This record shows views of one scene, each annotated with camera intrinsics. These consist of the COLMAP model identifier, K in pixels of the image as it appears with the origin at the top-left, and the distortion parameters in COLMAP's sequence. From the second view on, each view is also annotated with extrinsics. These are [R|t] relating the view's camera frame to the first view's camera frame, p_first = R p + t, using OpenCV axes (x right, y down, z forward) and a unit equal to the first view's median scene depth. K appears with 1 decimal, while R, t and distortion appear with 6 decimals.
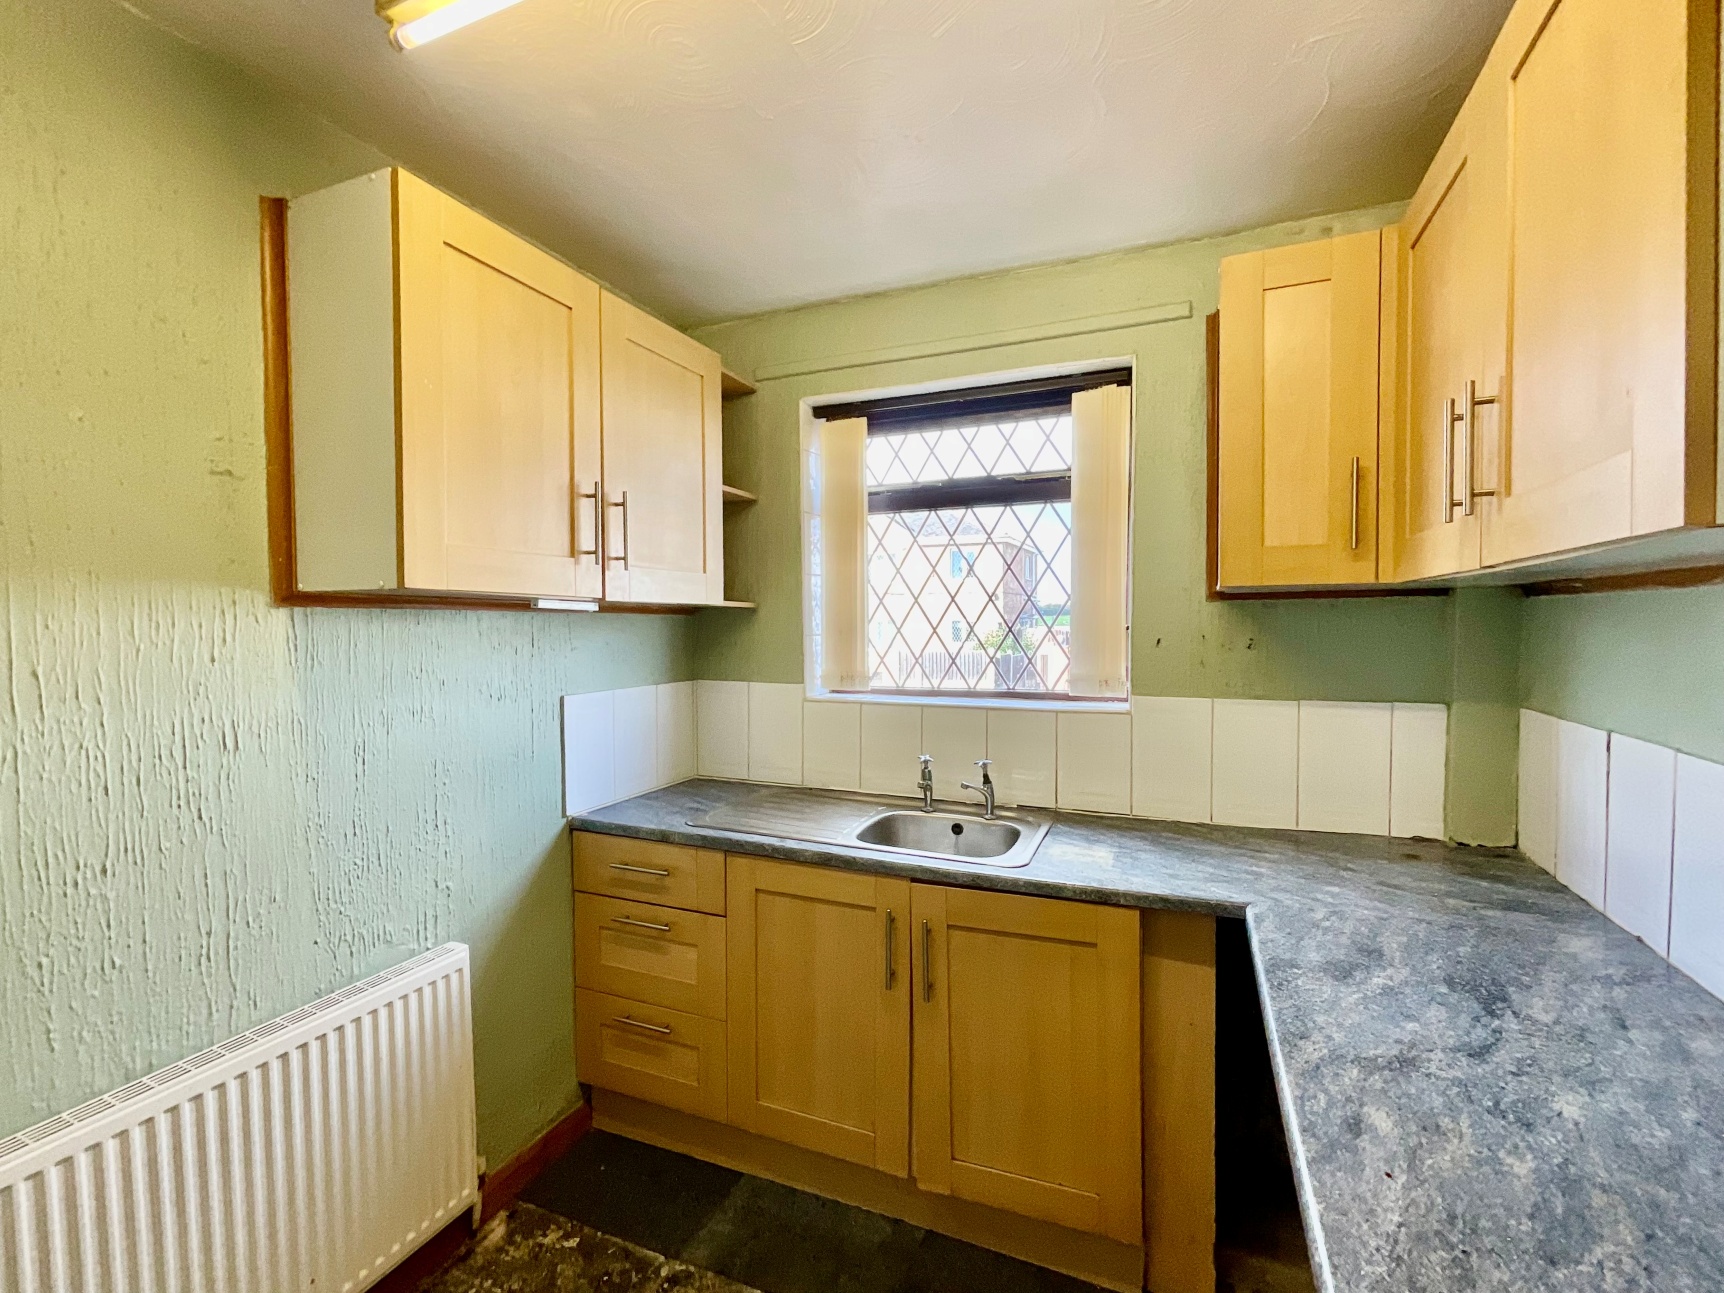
lens RADIAL K [[765.7, 0, 857.4], [0, 765.7, 650.7], [0, 0, 1]] dist [-0.010442, 0.000409]
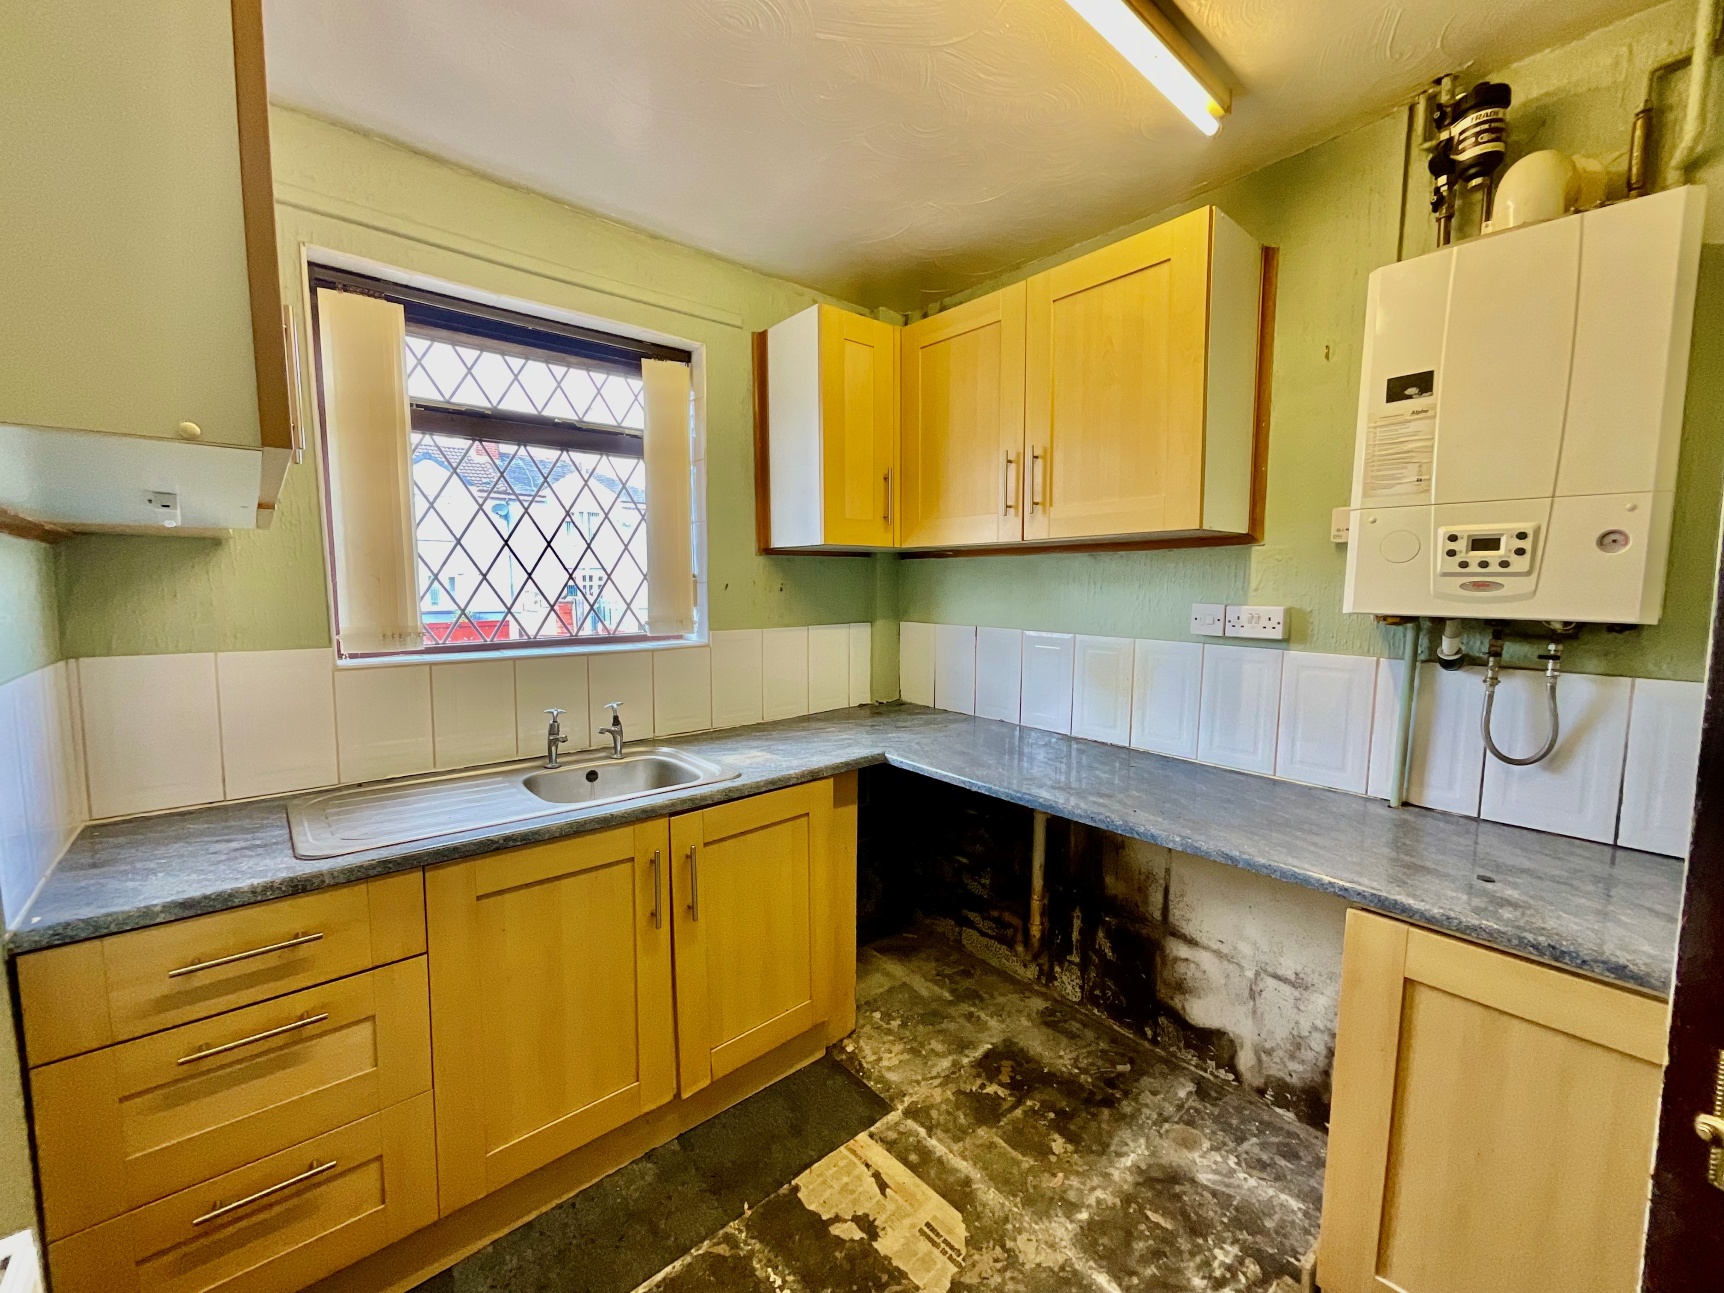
lens RADIAL K [[696.4, 0, 860.4], [0, 696.4, 648.0], [0, 0, 1]] dist [-0.000101, -0.002645]
pose [[0.439720, -0.078490, 0.894699, -0.551544], [0.031180, 0.996908, 0.072133, 0.013804], [-0.897594, -0.003822, 0.440807, 0.308903]]
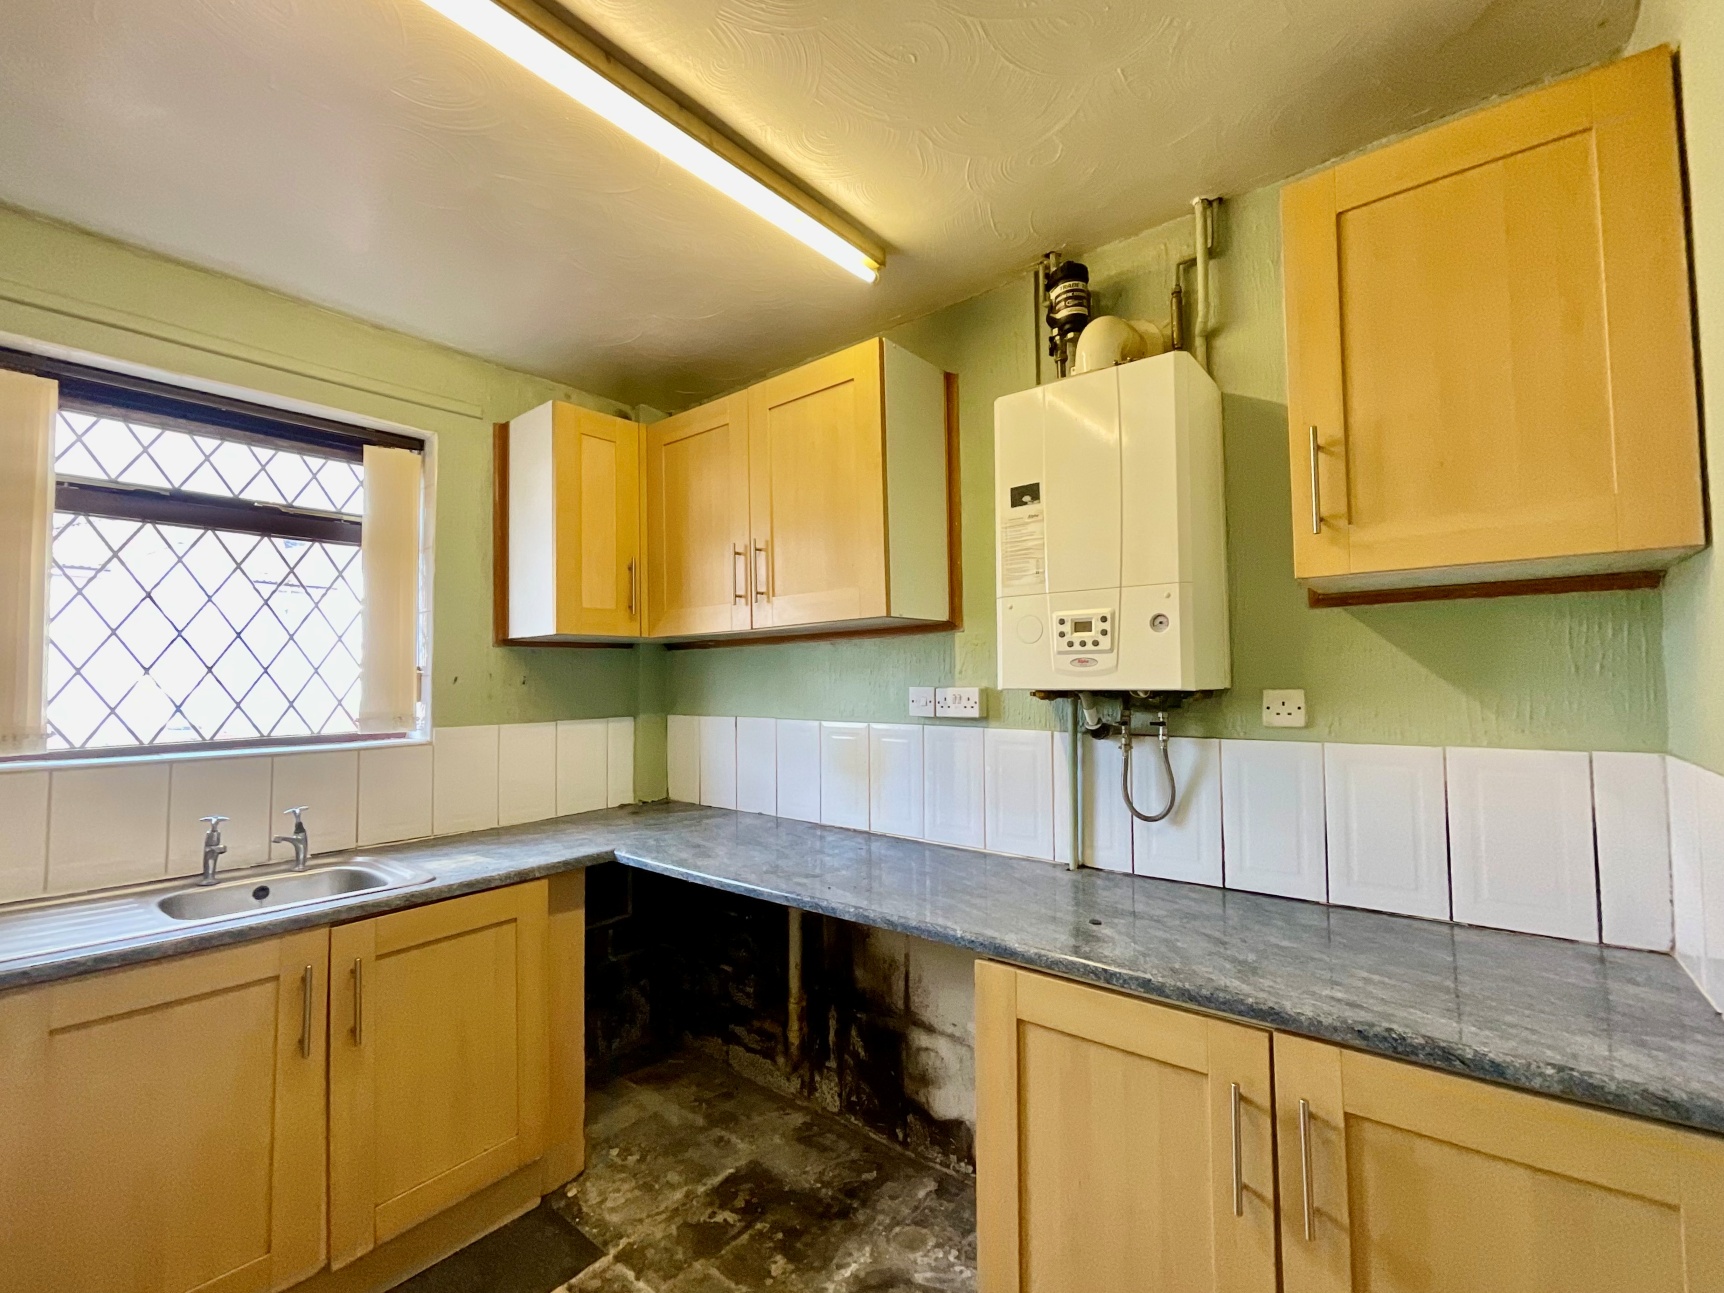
lens RADIAL K [[760.6, 0, 862.0], [0, 760.6, 646.5], [0, 0, 1]] dist [-0.012051, 0.006995]
pose [[0.274758, 0.046317, 0.960397, -0.568430], [0.050018, 0.996798, -0.062383, 0.042656], [-0.960212, 0.065178, 0.271561, 0.086695]]
